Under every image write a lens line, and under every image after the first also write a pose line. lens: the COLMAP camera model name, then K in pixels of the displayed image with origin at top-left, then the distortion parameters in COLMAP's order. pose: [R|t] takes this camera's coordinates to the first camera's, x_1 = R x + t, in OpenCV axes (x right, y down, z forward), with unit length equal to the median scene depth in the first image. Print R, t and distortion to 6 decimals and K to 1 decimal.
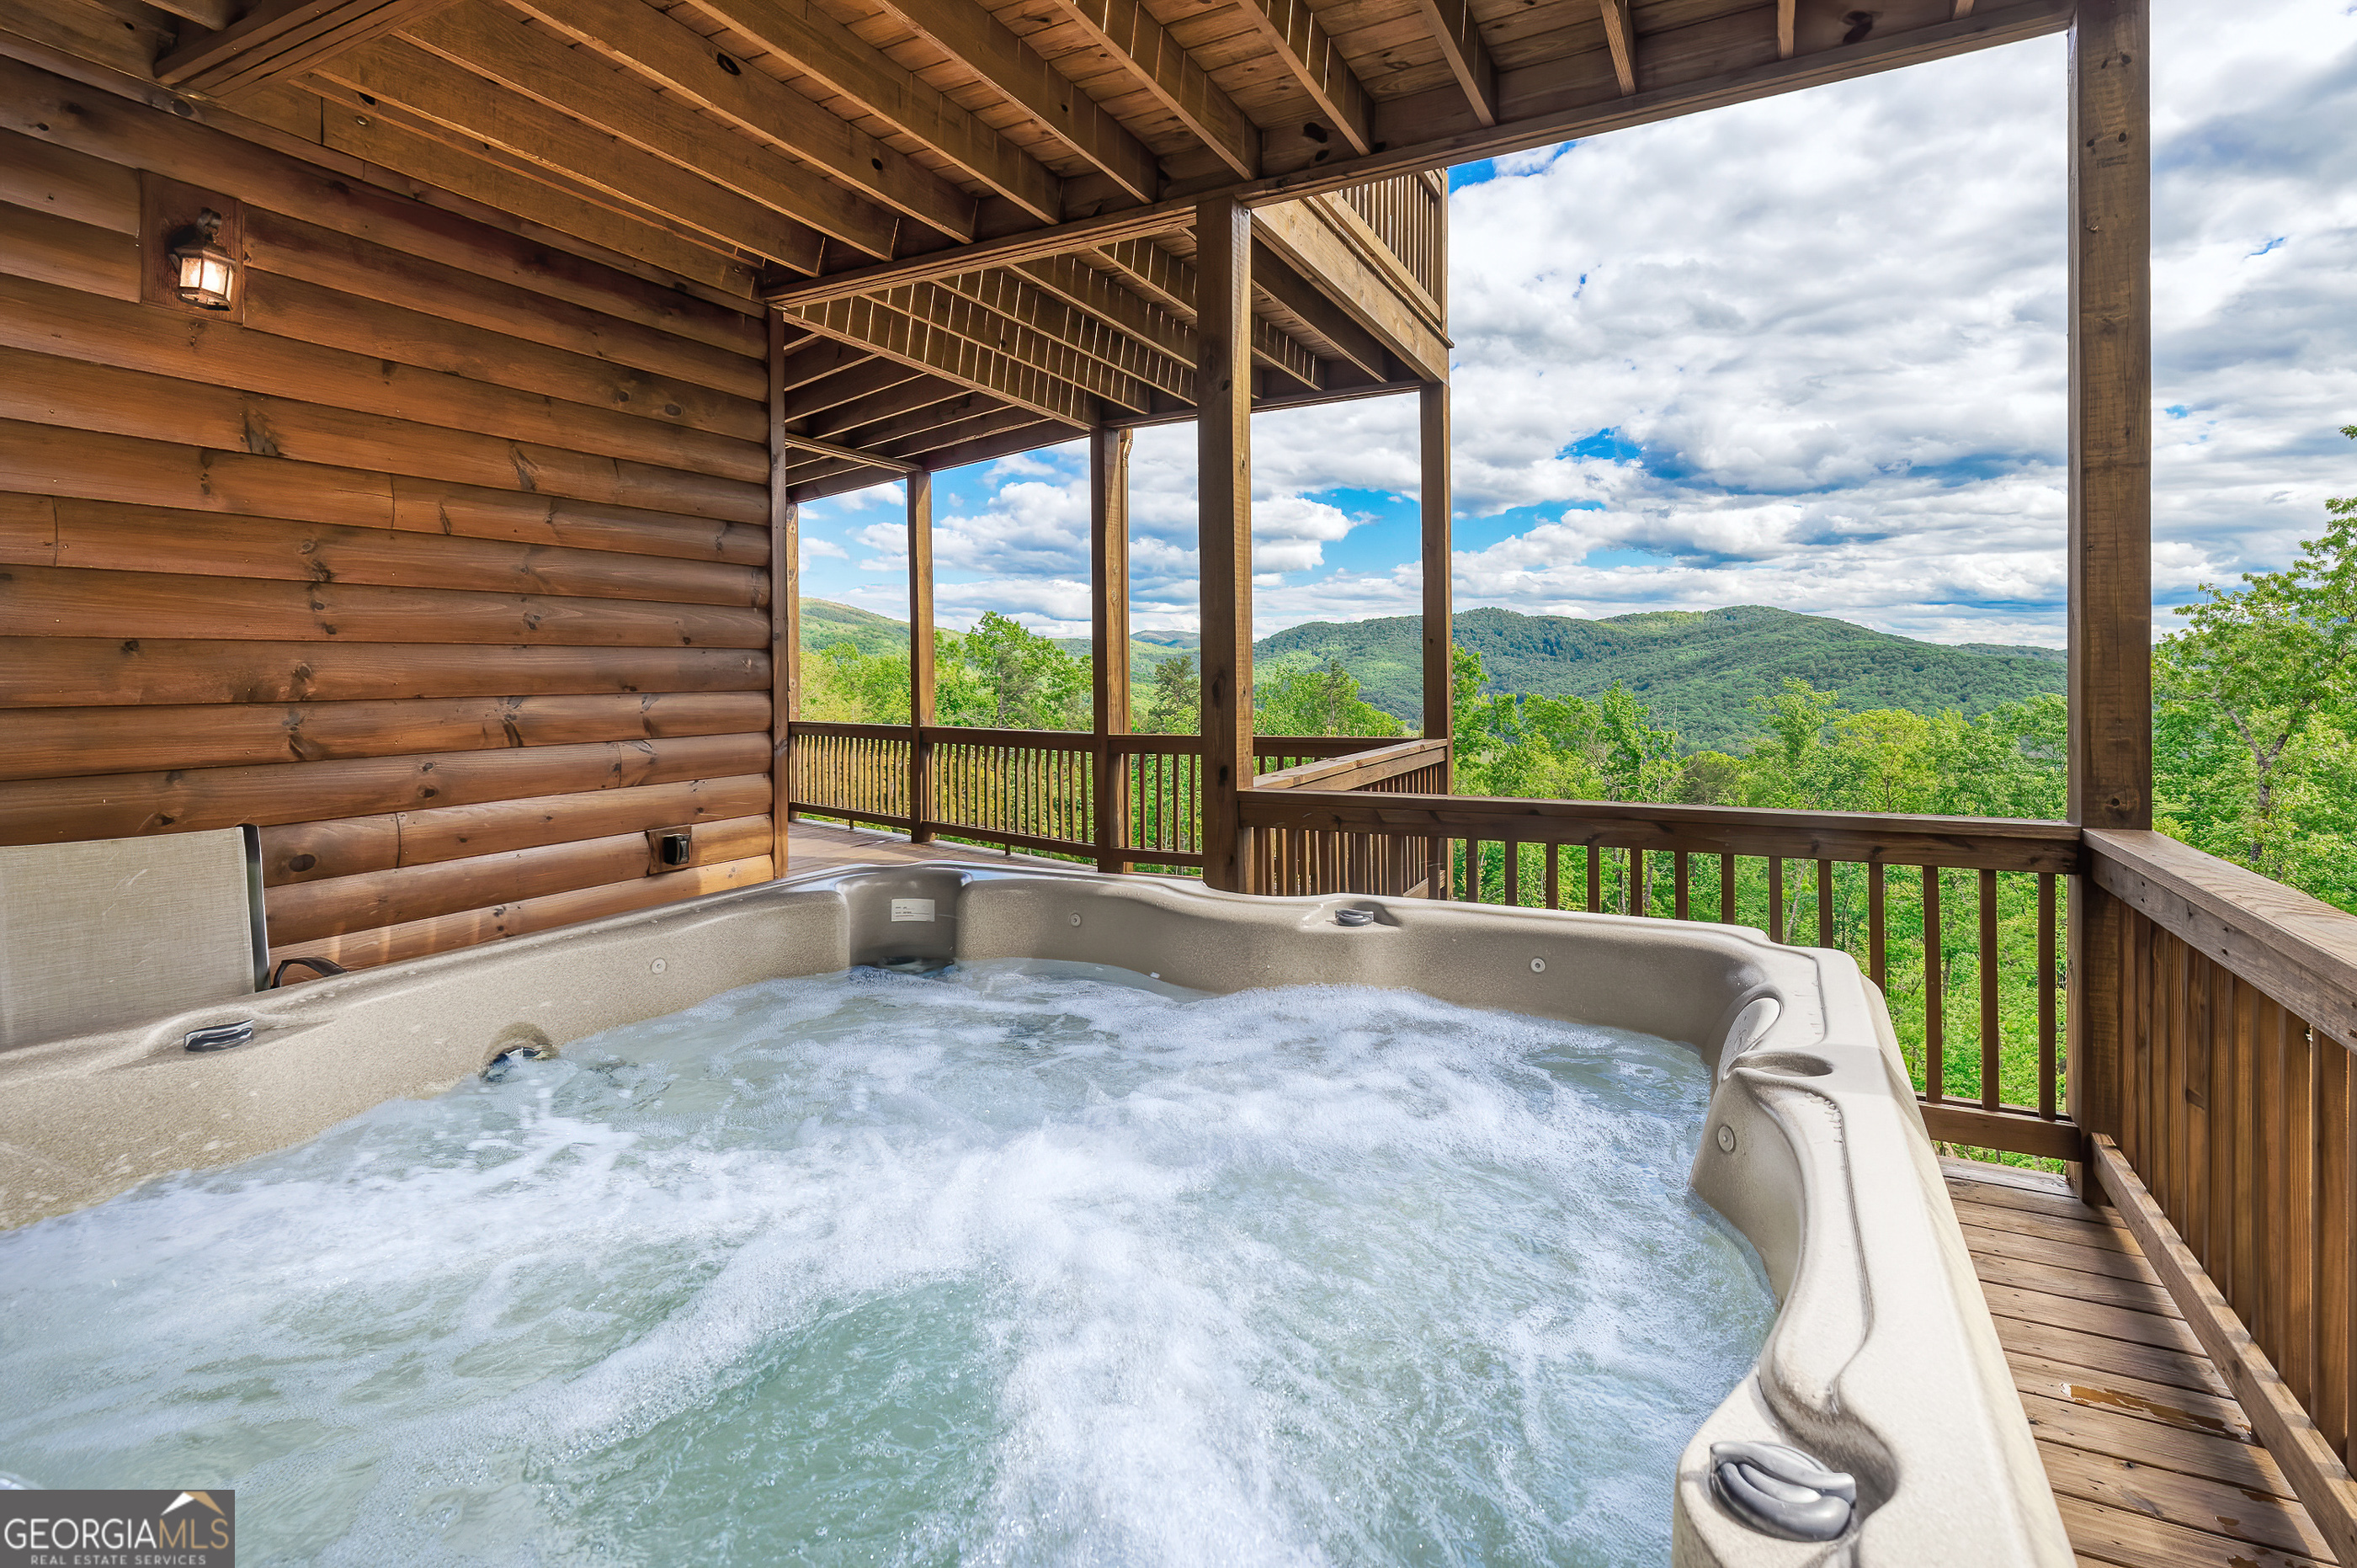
lens RADIAL K [[1135.7, 0, 1234.8], [0, 1135.7, 684.1], [0, 0, 1]] dist [0.021302, -0.000062]
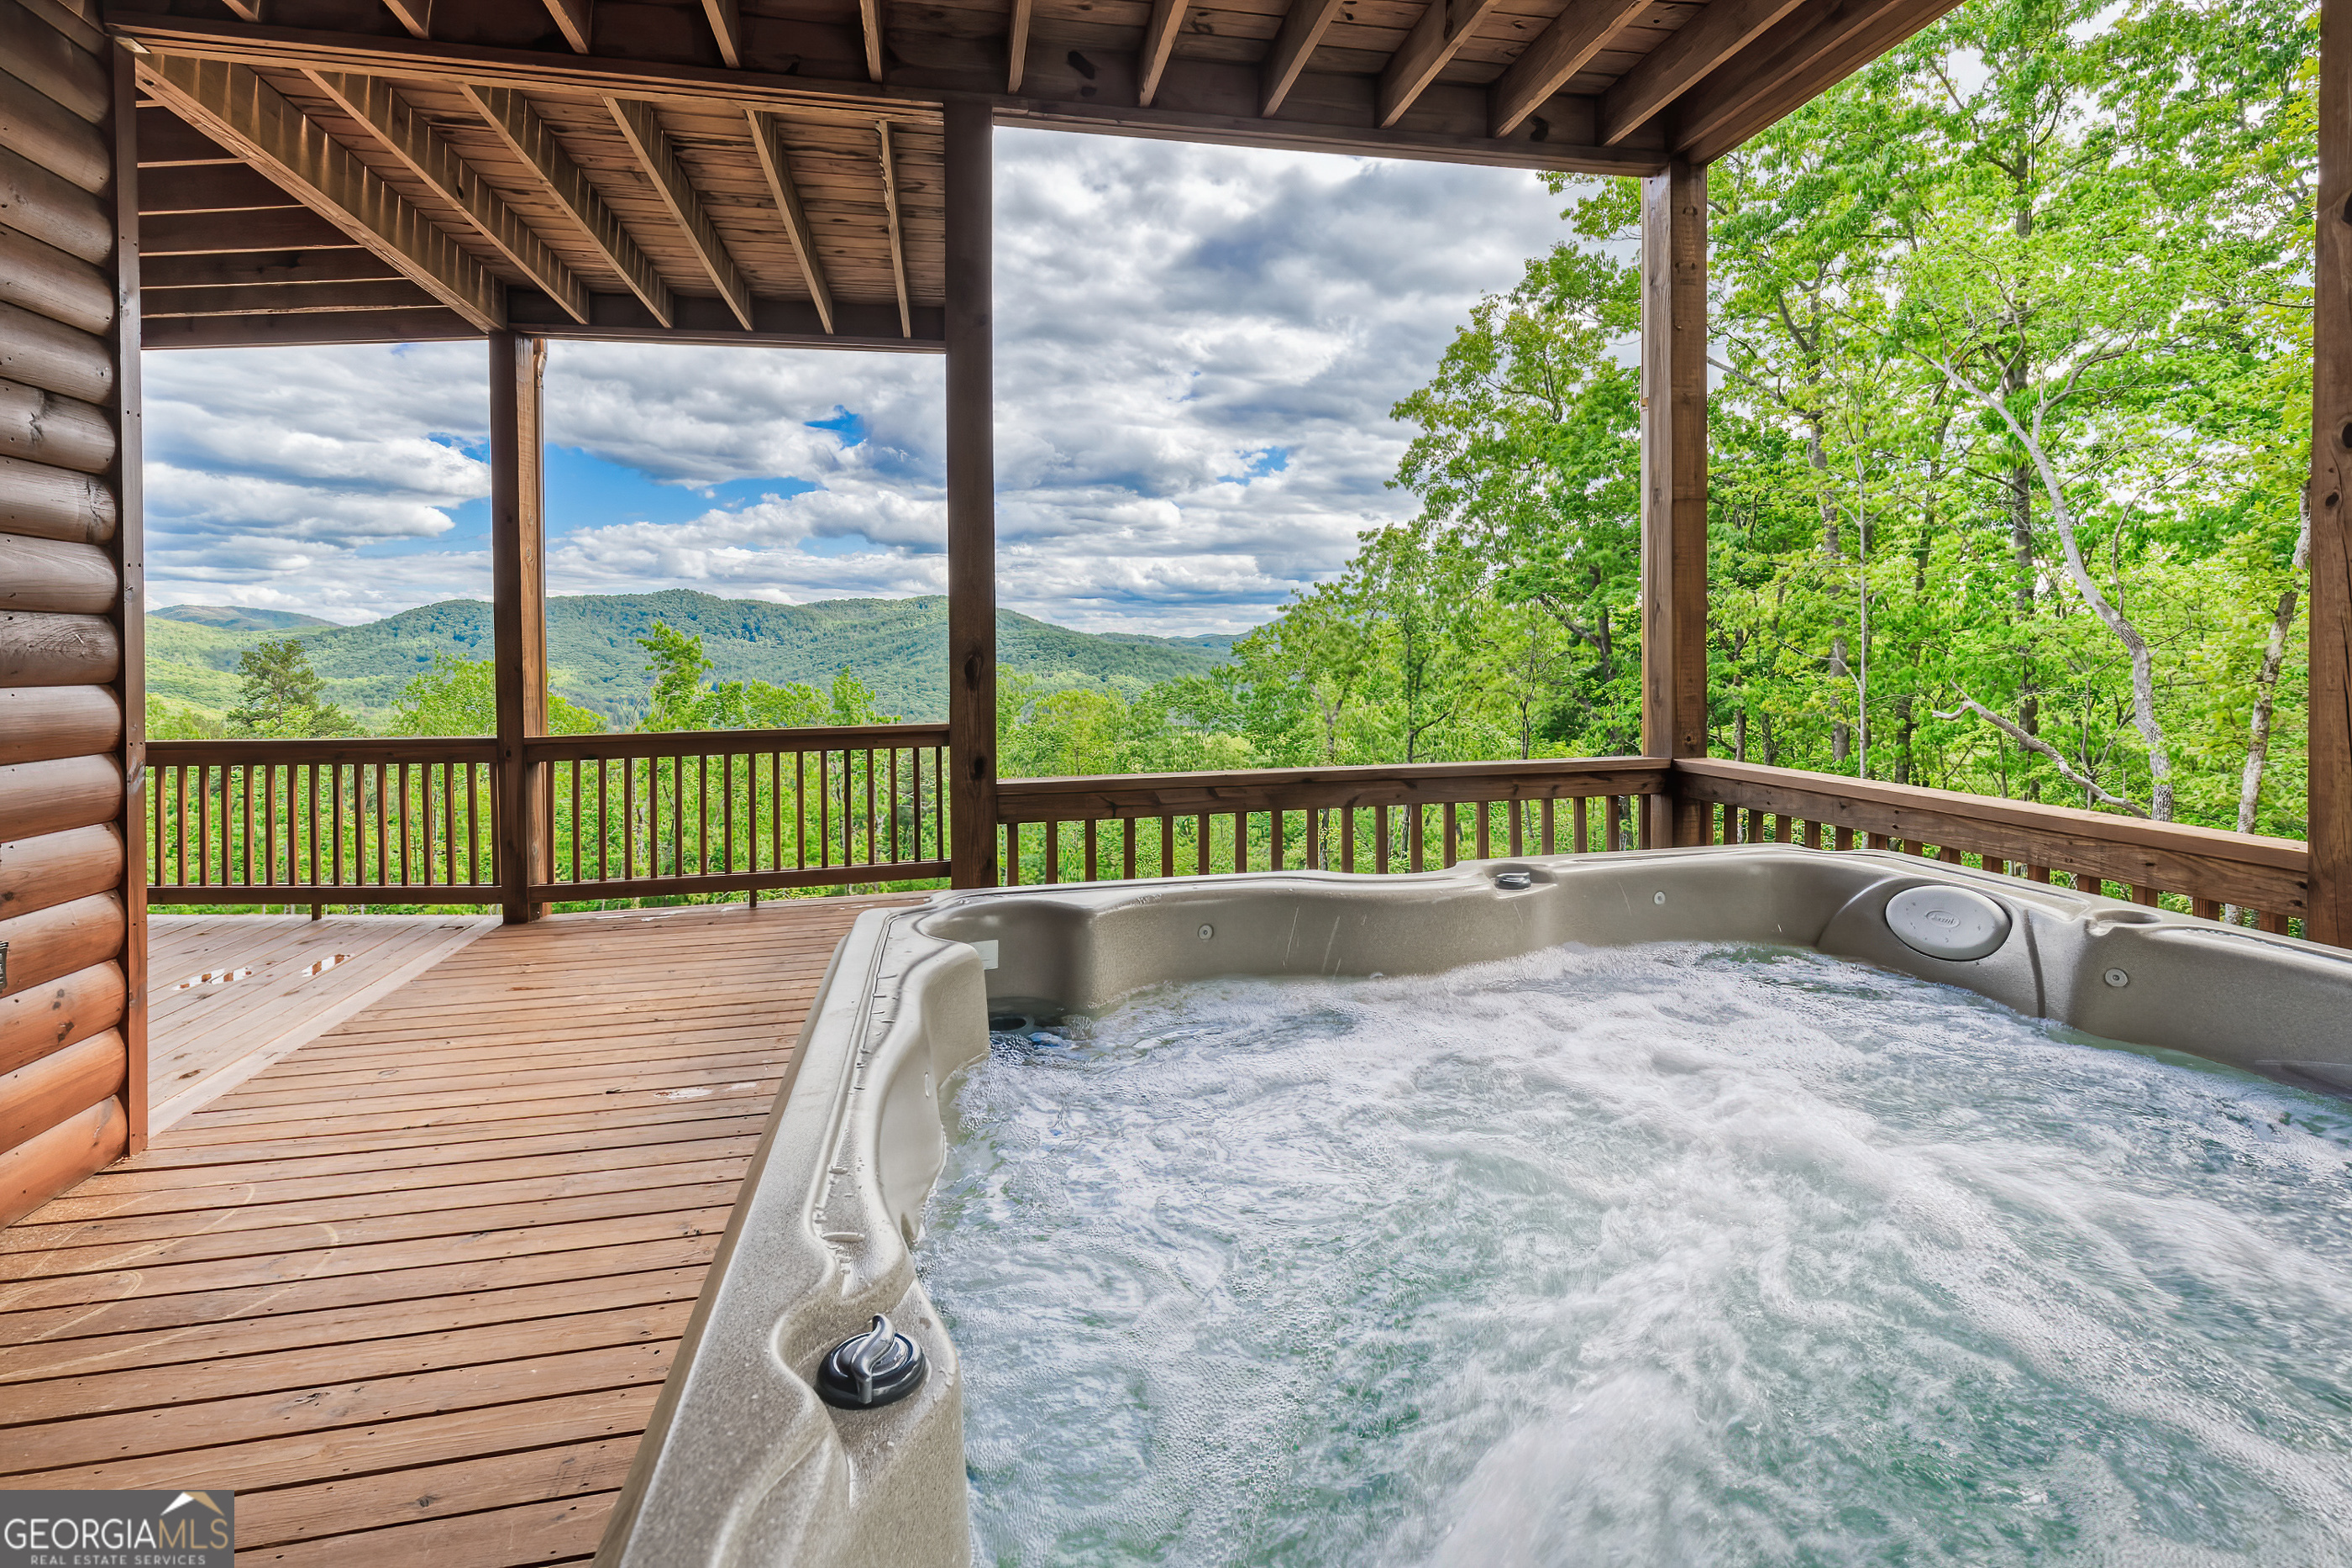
lens RADIAL K [[1139.6, 0, 1231.6], [0, 1139.6, 667.0], [0, 0, 1]] dist [0.022090, -0.000085]
pose [[0.777604, -0.011318, 0.628652, -0.224599], [0.013354, 0.999910, 0.001484, 0.002381], [-0.628612, 0.007241, 0.777685, 0.106974]]
